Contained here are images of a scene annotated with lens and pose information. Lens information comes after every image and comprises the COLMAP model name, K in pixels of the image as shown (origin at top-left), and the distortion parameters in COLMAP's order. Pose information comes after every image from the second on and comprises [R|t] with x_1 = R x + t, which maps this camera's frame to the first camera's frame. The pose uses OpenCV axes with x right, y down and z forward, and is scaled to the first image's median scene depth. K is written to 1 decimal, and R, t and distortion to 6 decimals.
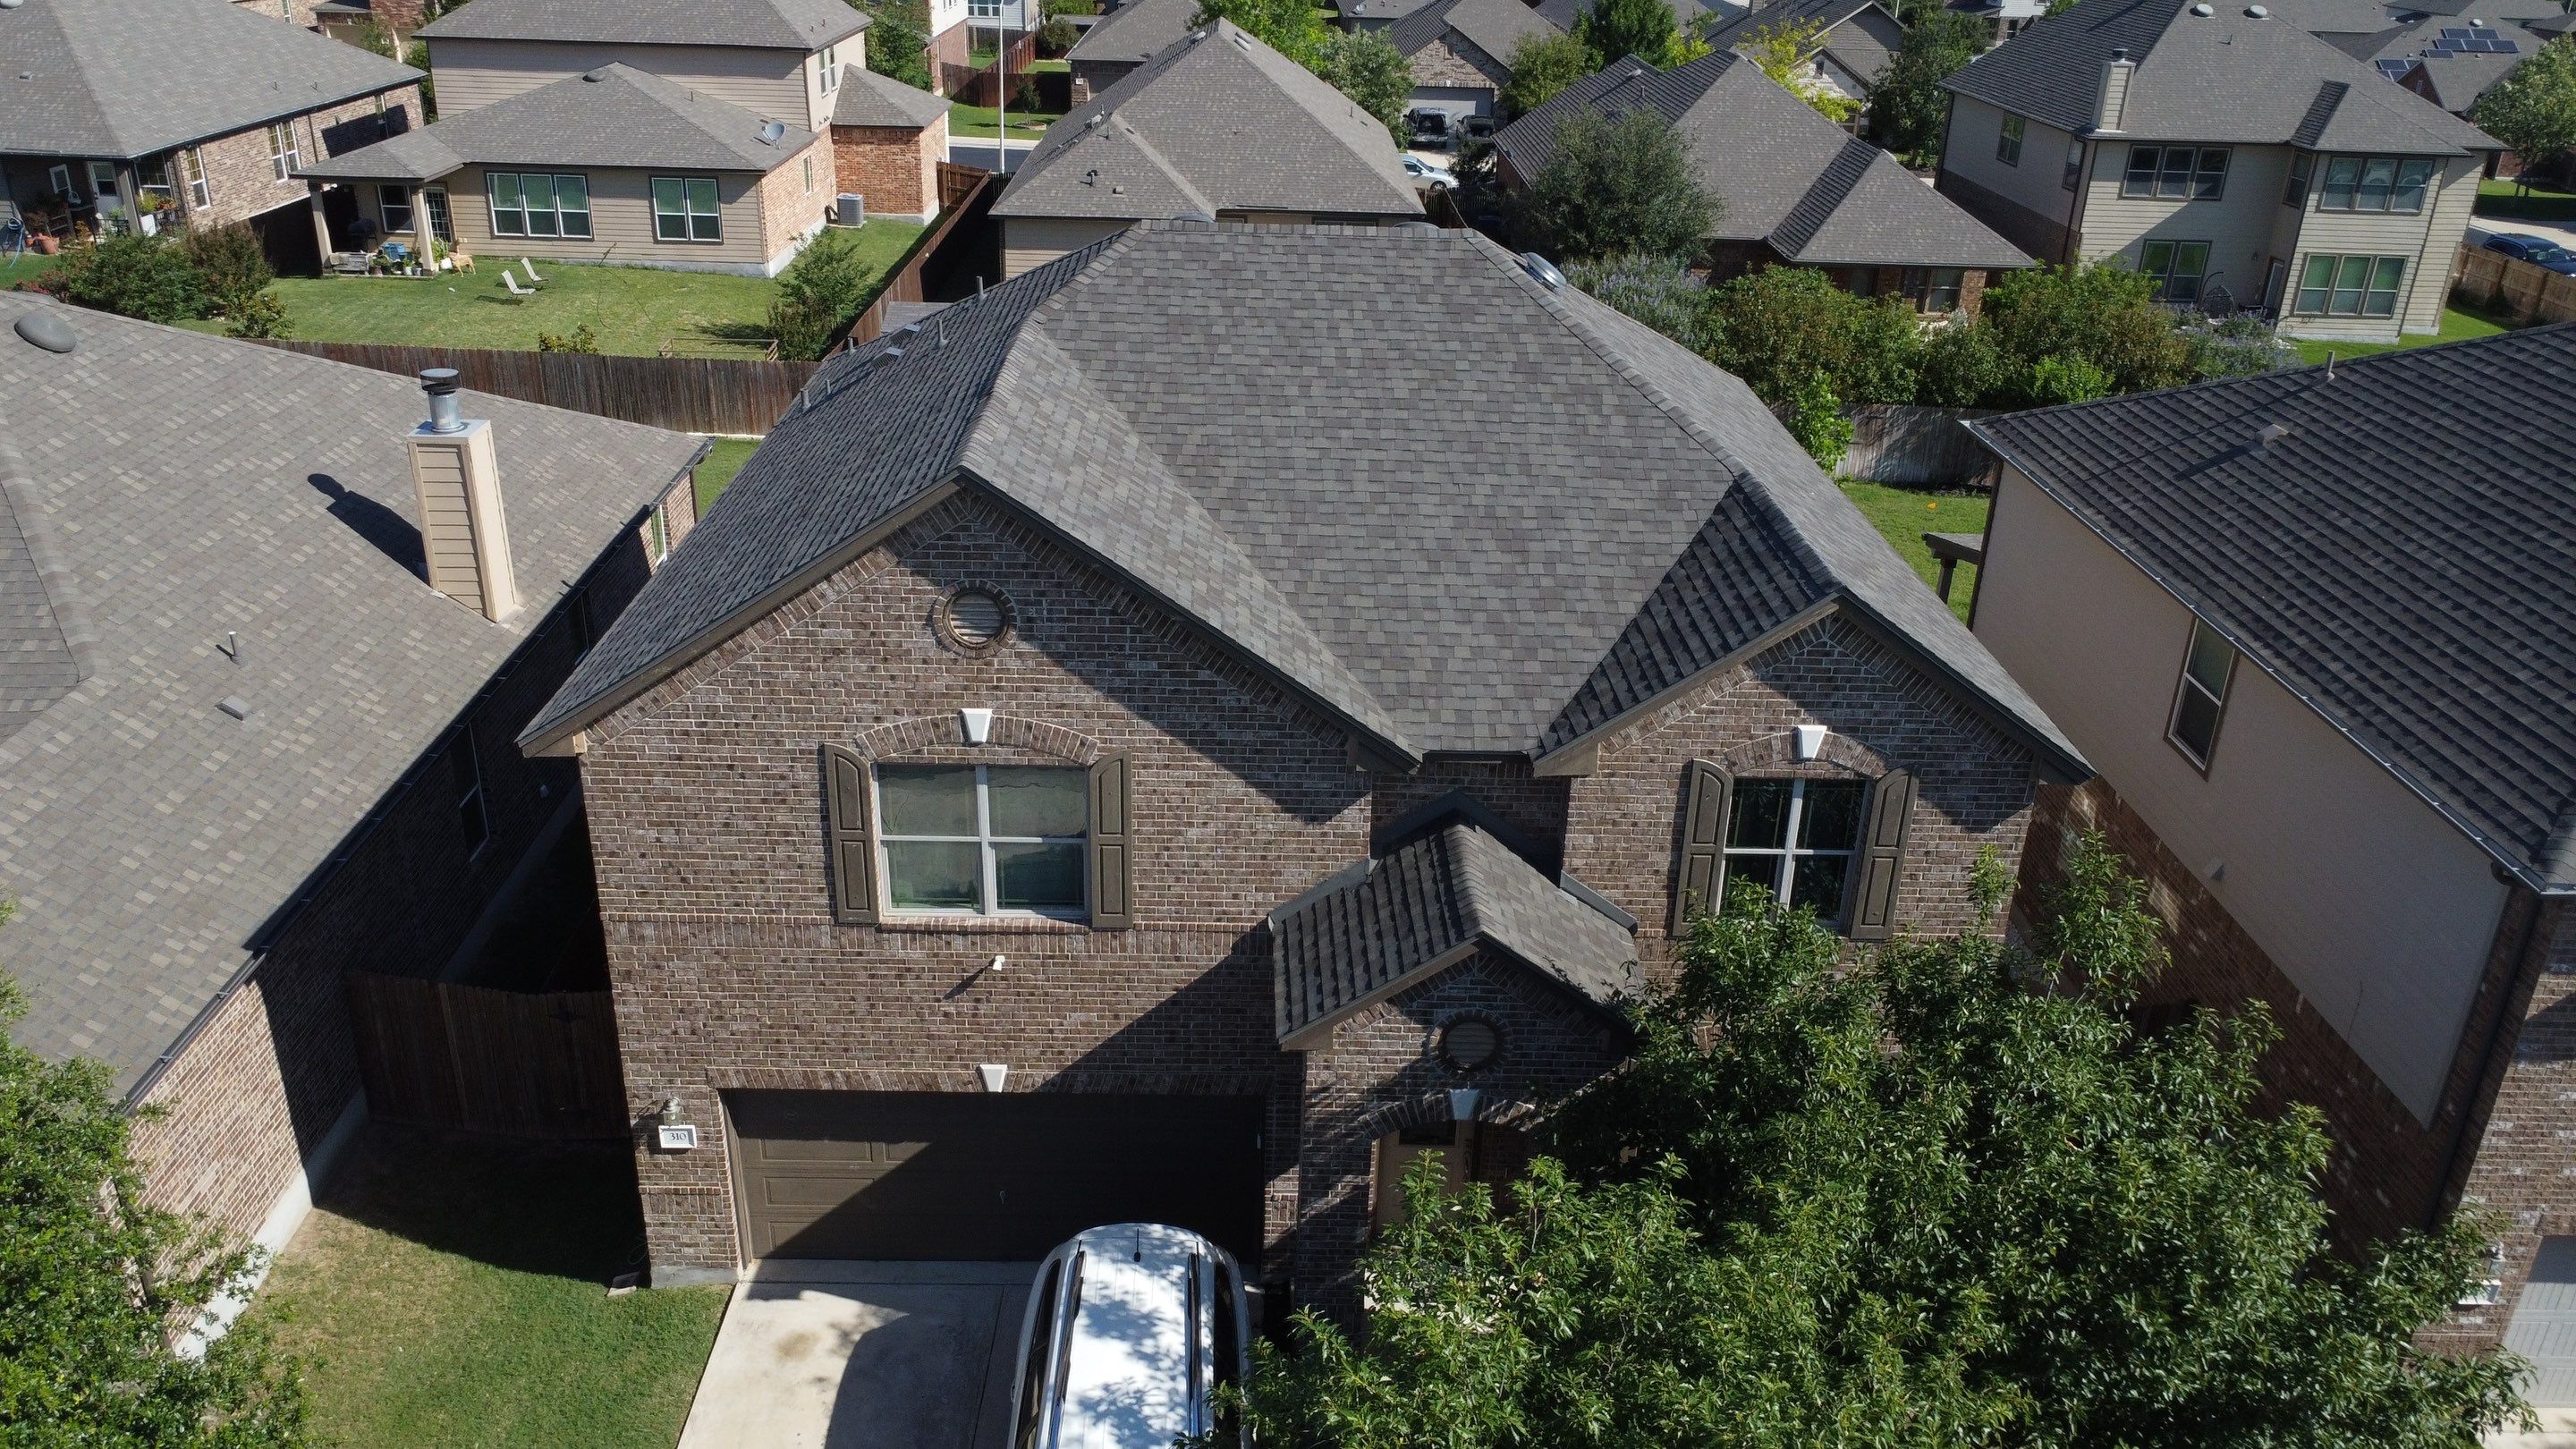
lens RADIAL K [[1924.5, 0, 1287.0], [0, 1924.5, 727.5], [0, 0, 1]] dist [0.007481, -0.001842]
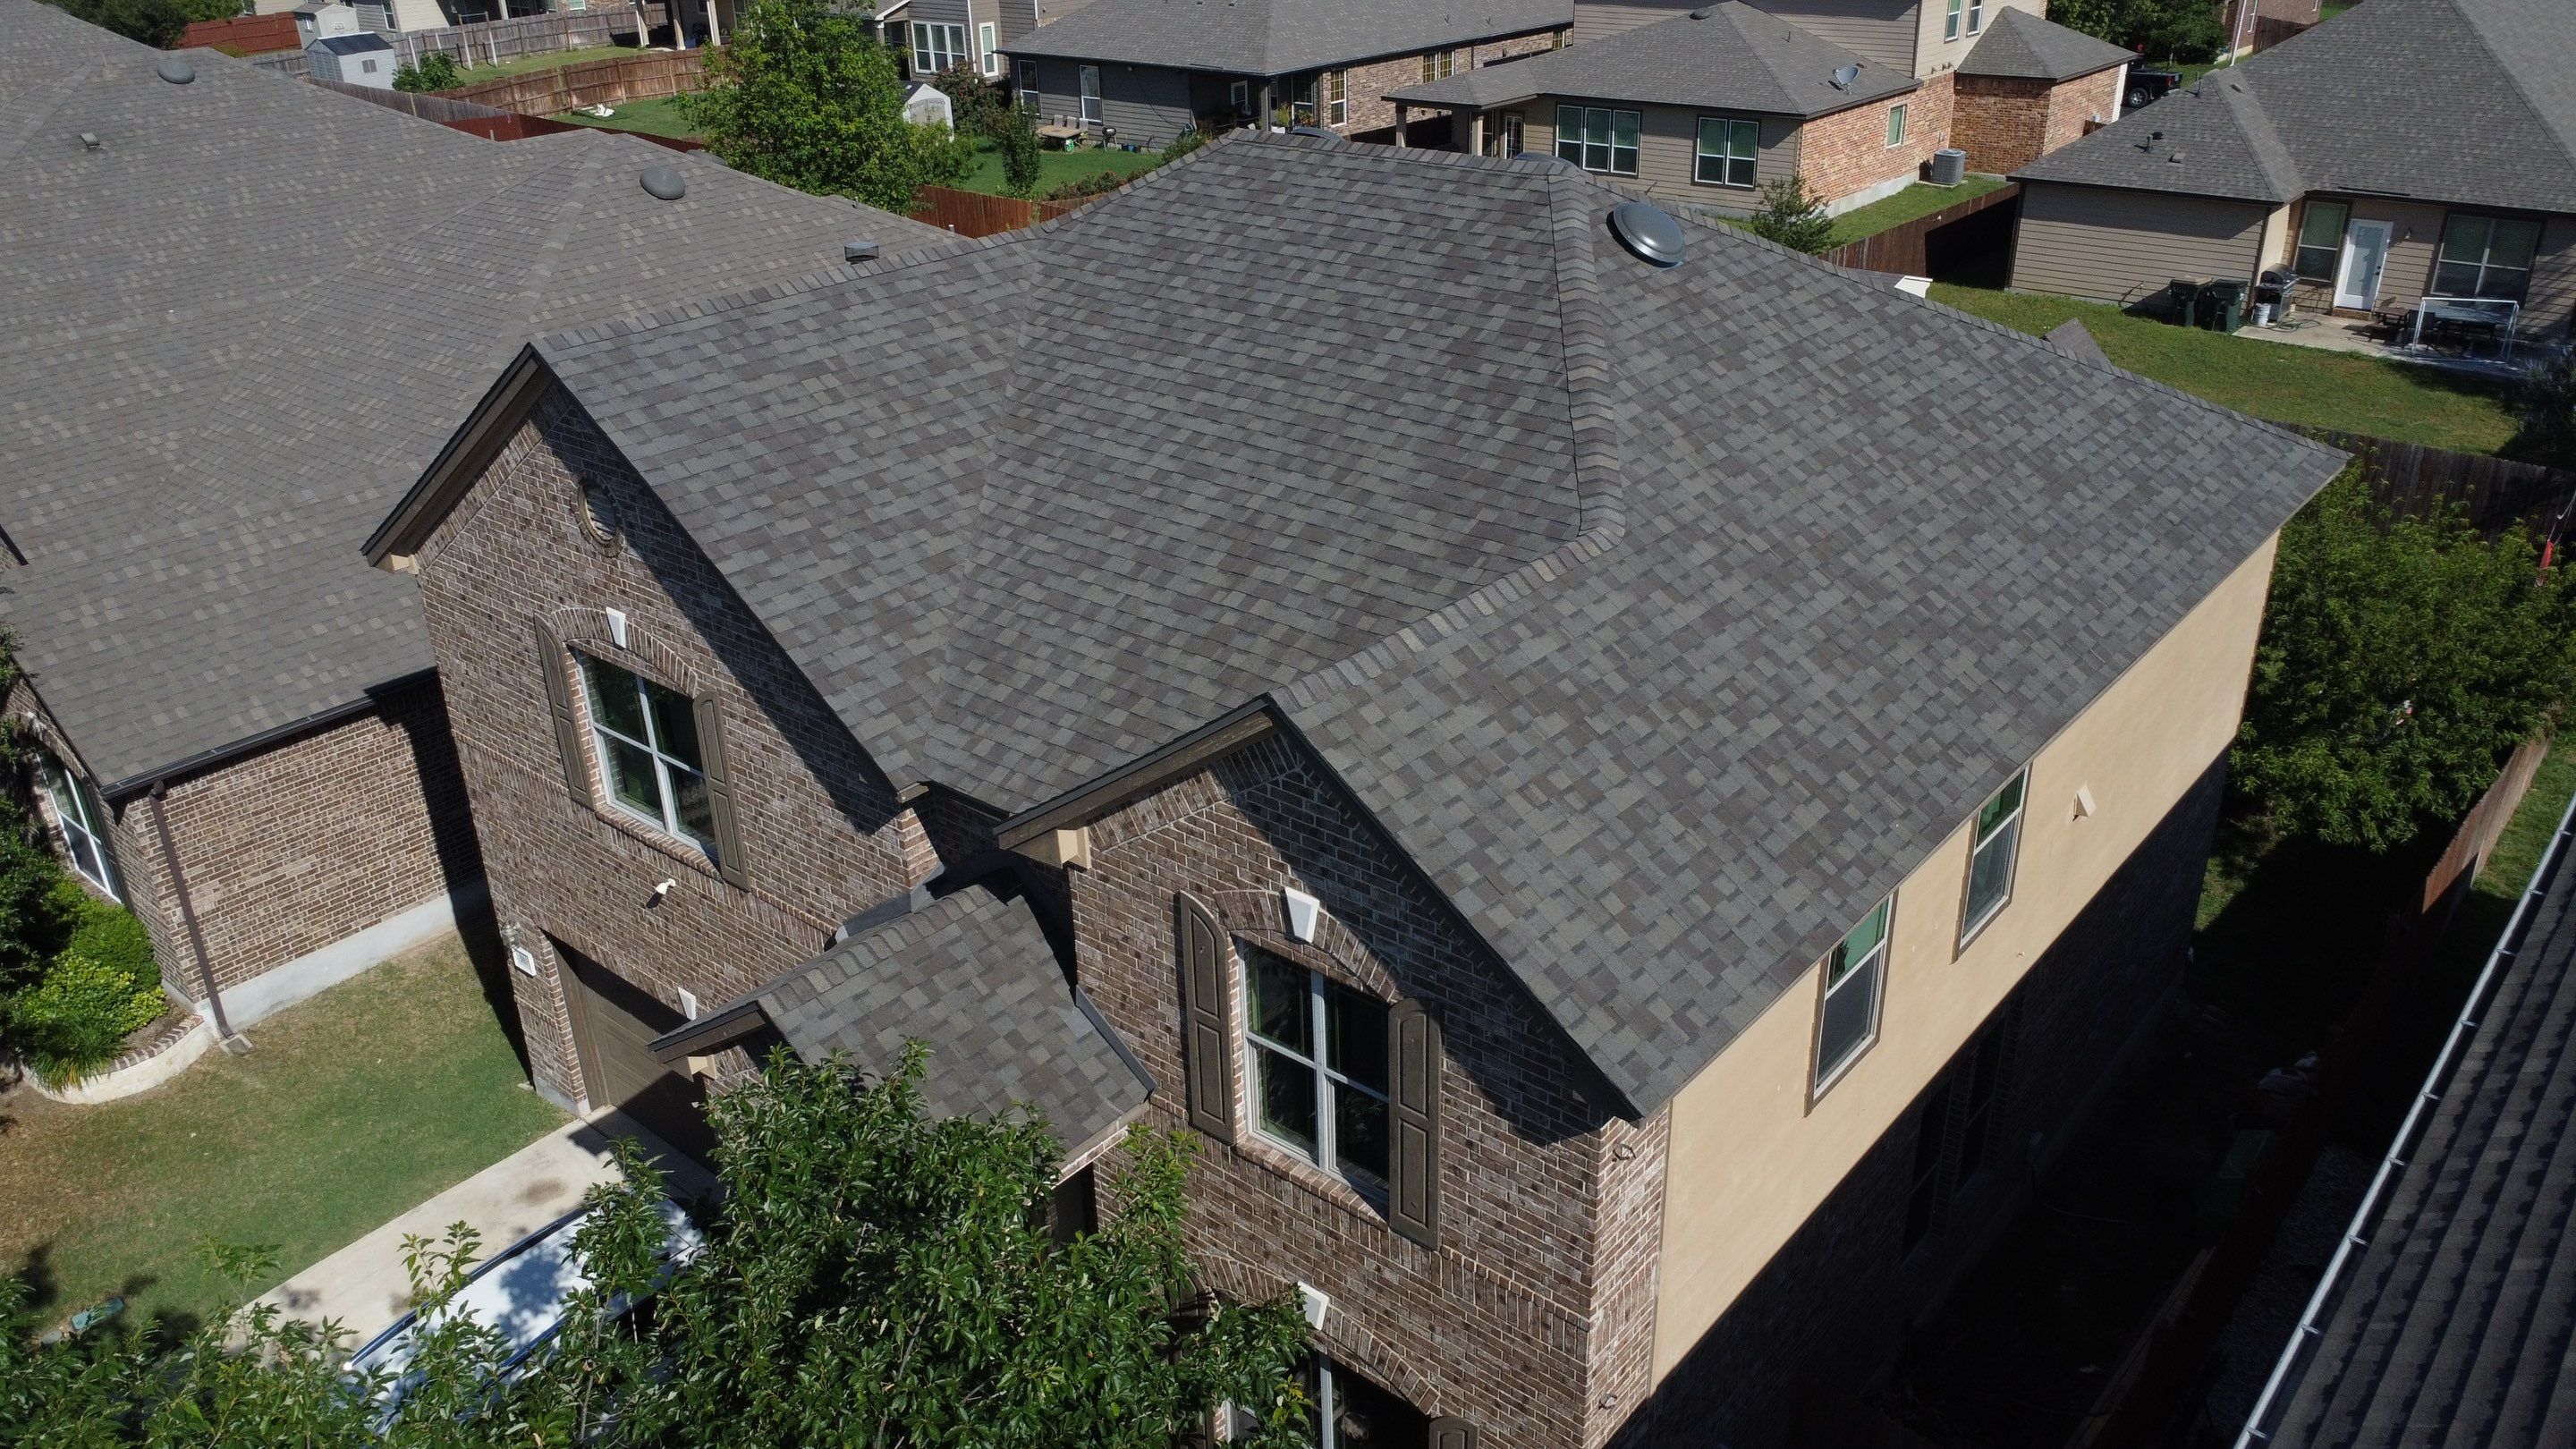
lens RADIAL K [[1924.5, 0, 1290.3], [0, 1924.5, 725.2], [0, 0, 1]] dist [0.007481, -0.001842]
pose [[0.751642, 0.243690, -0.612903, 0.619359], [-0.234012, 0.967320, 0.097622, -0.113880], [0.616663, 0.070049, 0.784105, 0.428760]]
